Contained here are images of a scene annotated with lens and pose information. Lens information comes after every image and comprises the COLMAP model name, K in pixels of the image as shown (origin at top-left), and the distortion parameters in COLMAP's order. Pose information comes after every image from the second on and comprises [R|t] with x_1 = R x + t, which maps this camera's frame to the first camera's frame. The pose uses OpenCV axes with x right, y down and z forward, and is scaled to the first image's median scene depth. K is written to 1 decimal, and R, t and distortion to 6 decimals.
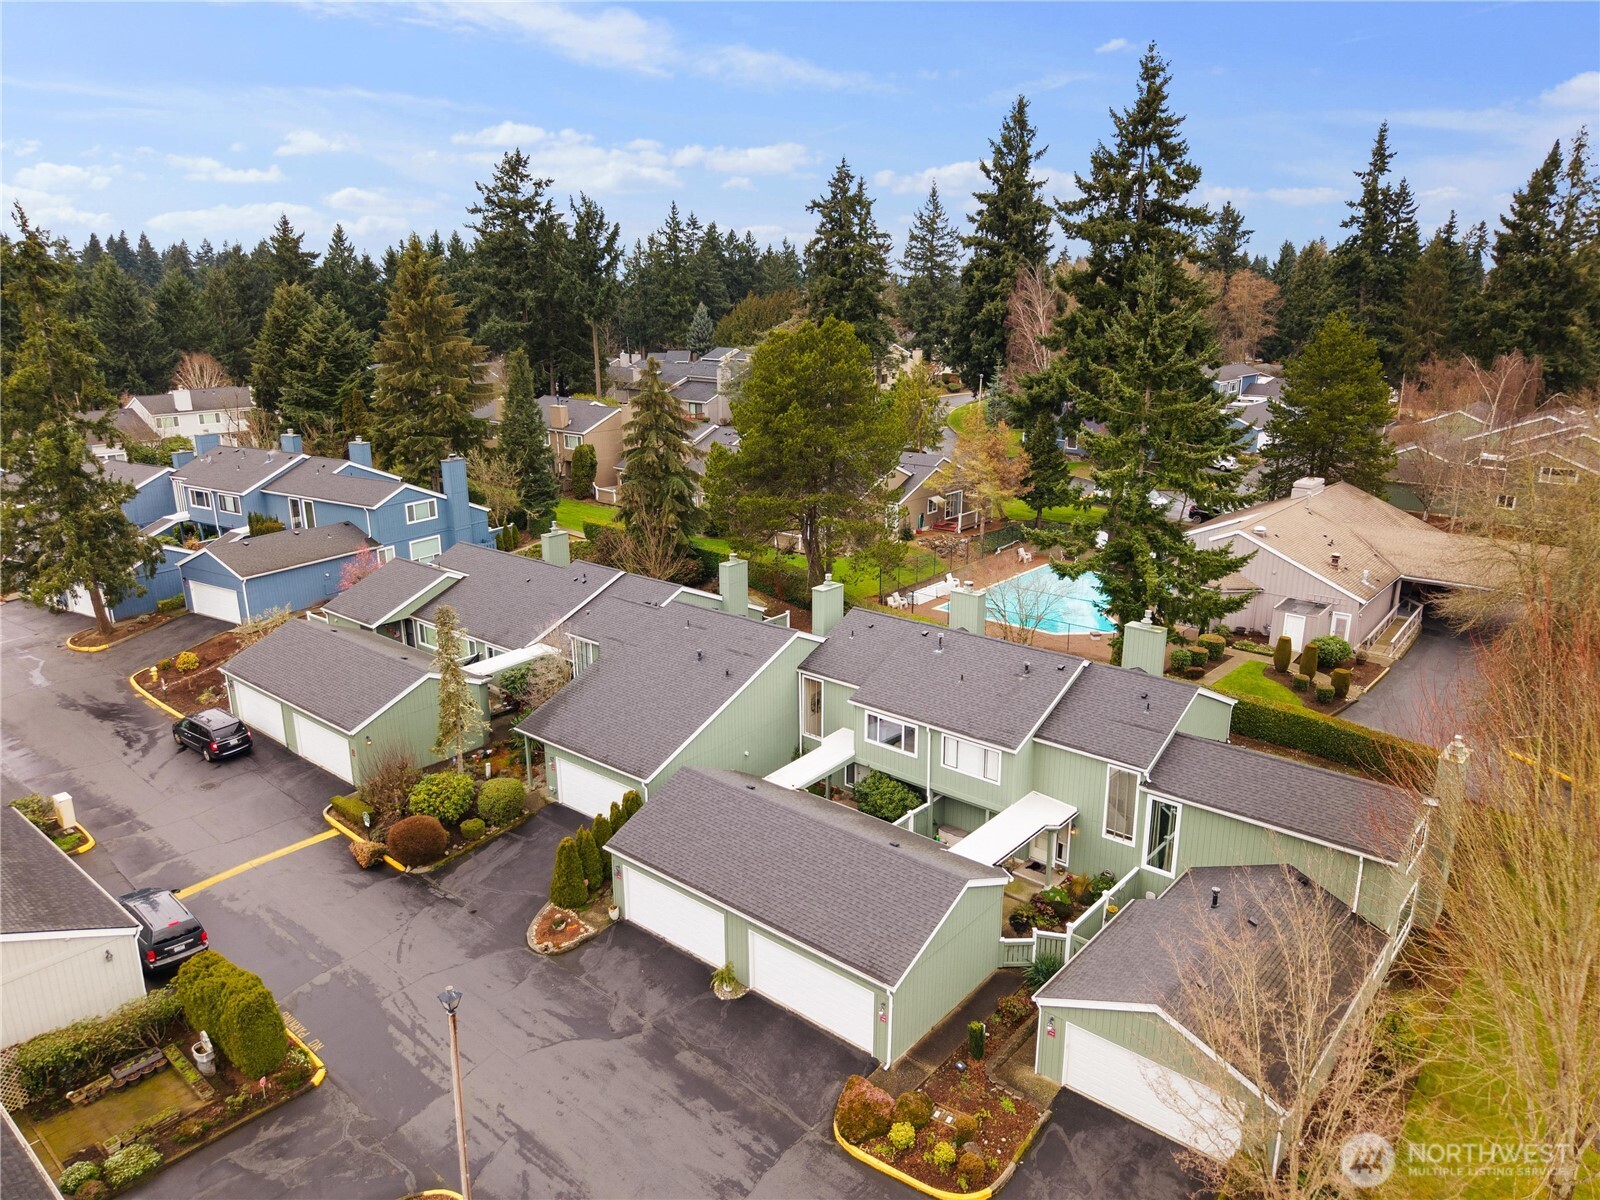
lens RADIAL K [[1094.7, 0, 791.5], [0, 1094.7, 593.6], [0, 0, 1]] dist [0.009838, 0.000704]
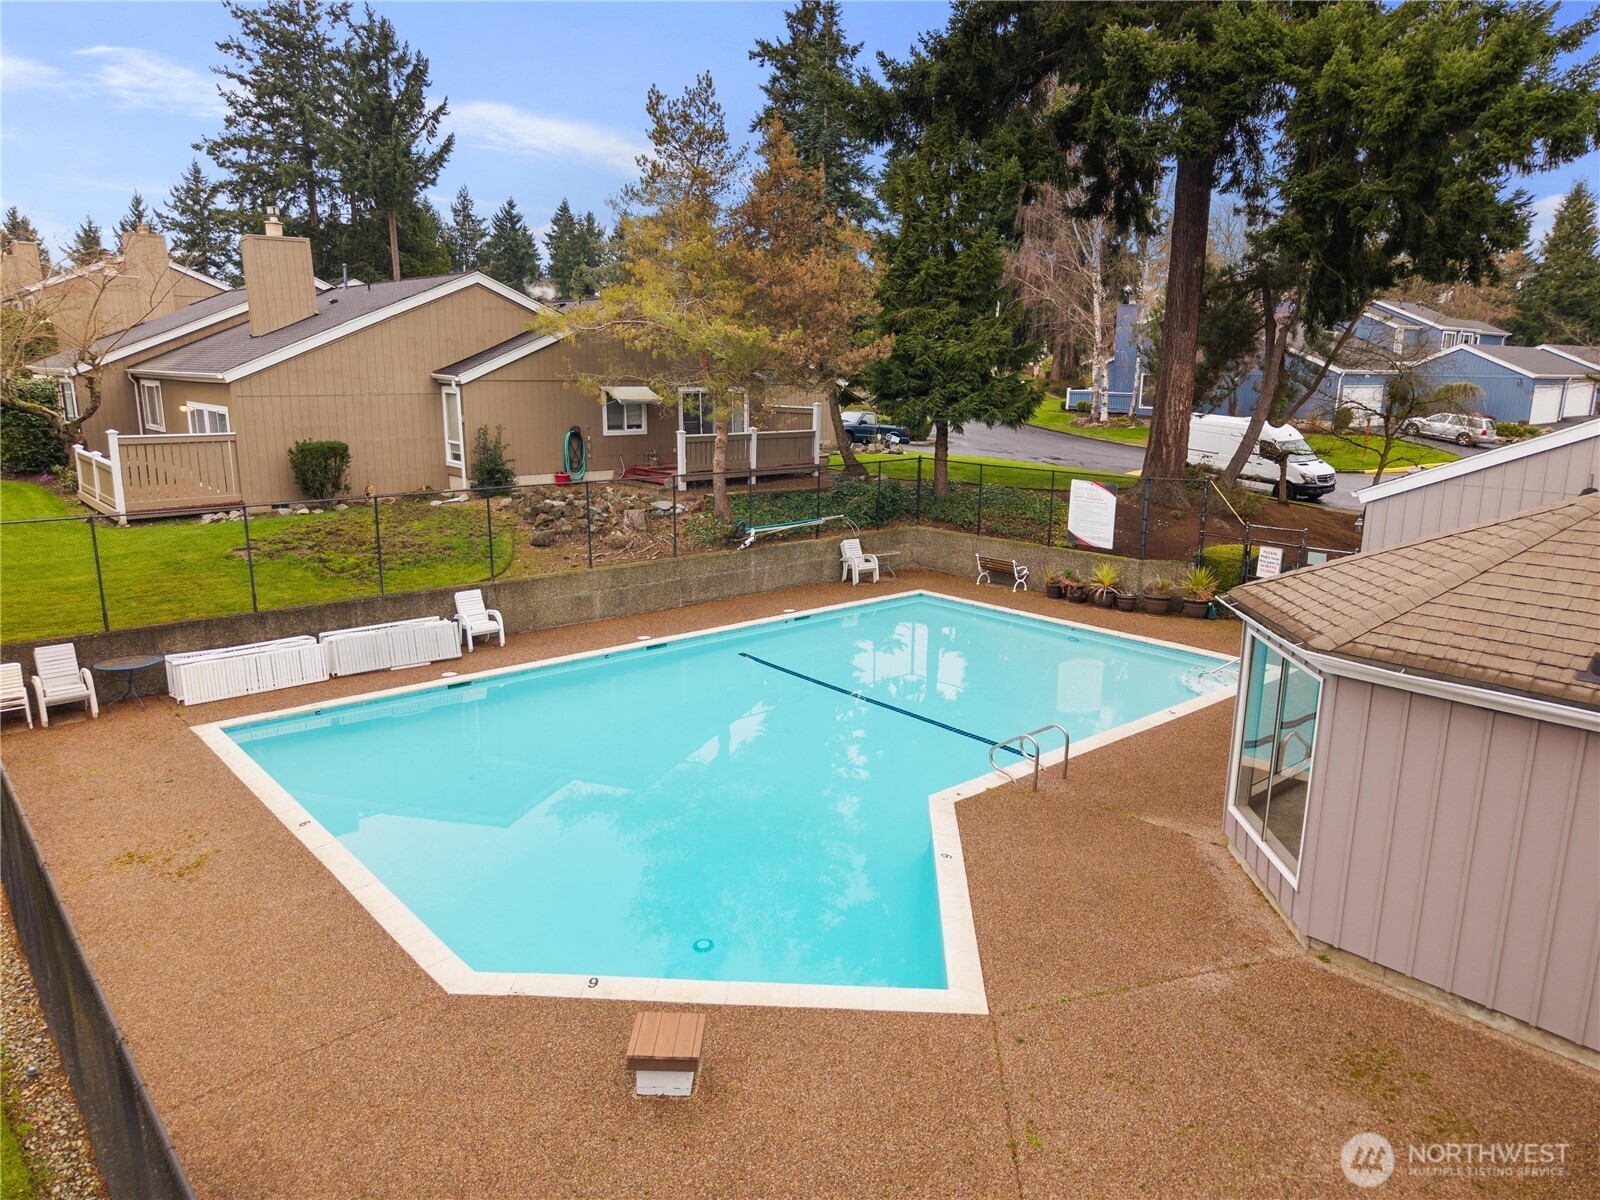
lens RADIAL K [[1075.7, 0, 793.2], [0, 1075.7, 602.5], [0, 0, 1]] dist [0.010863, -0.006988]
pose [[0.988849, 0.045058, -0.141944, 0.477660], [-0.052877, 0.997256, -0.051809, -0.010272], [0.139220, 0.058737, 0.988518, 1.360498]]
